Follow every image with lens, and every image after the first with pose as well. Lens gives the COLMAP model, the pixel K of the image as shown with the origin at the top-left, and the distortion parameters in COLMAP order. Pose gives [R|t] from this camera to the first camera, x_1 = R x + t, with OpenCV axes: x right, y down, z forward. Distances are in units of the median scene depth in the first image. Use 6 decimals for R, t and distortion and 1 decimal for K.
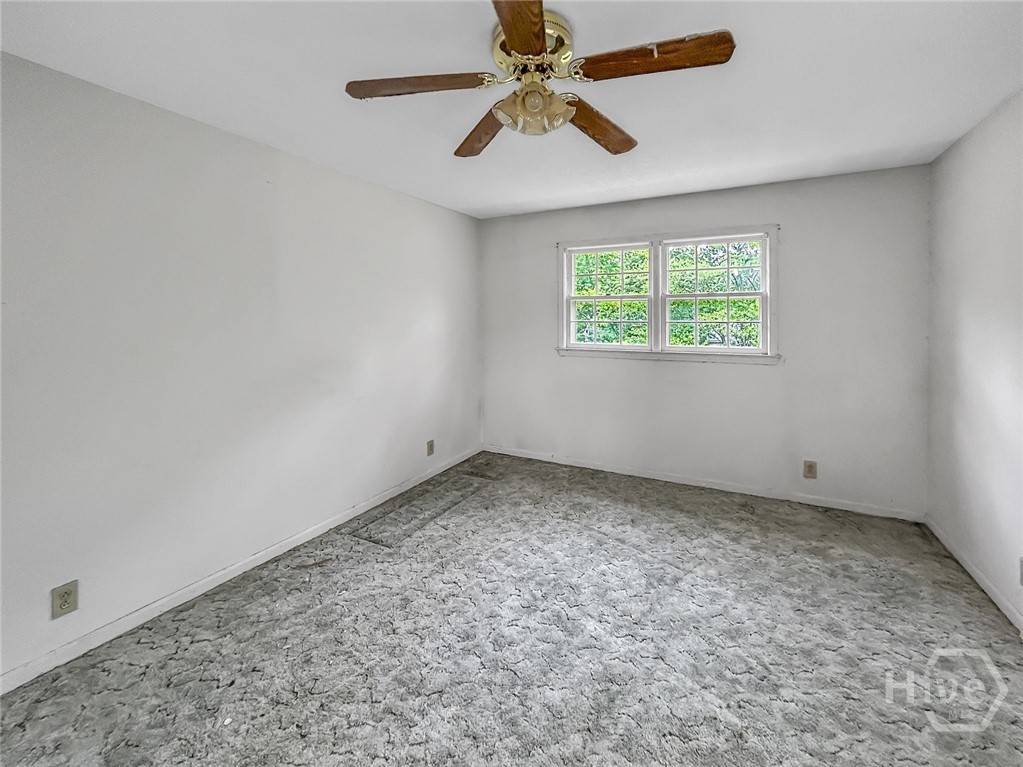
lens RADIAL K [[438.6, 0, 509.2], [0, 438.6, 376.0], [0, 0, 1]] dist [-0.000429, 0.000503]
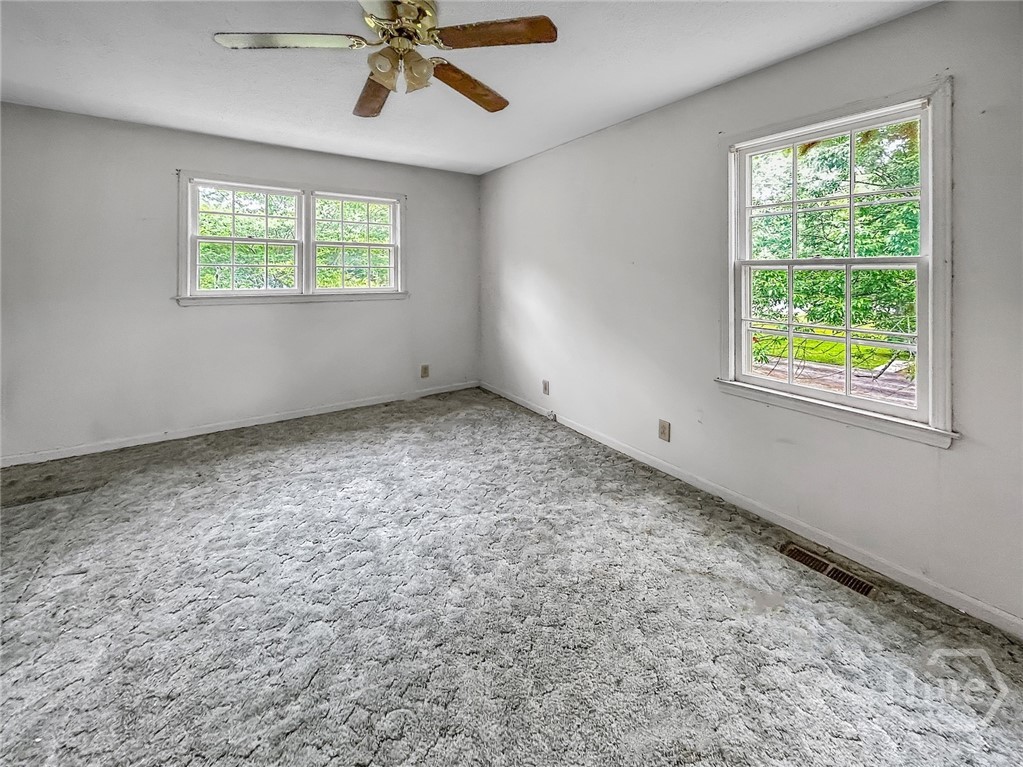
lens RADIAL K [[397.4, 0, 510.1], [0, 397.4, 322.7], [0, 0, 1]] dist [0.000516, 0.000287]
pose [[0.486214, -0.107385, 0.867216, -0.445599], [0.107855, 0.992207, 0.062392, 0.008961], [-0.867158, 0.063198, 0.494007, 0.166083]]
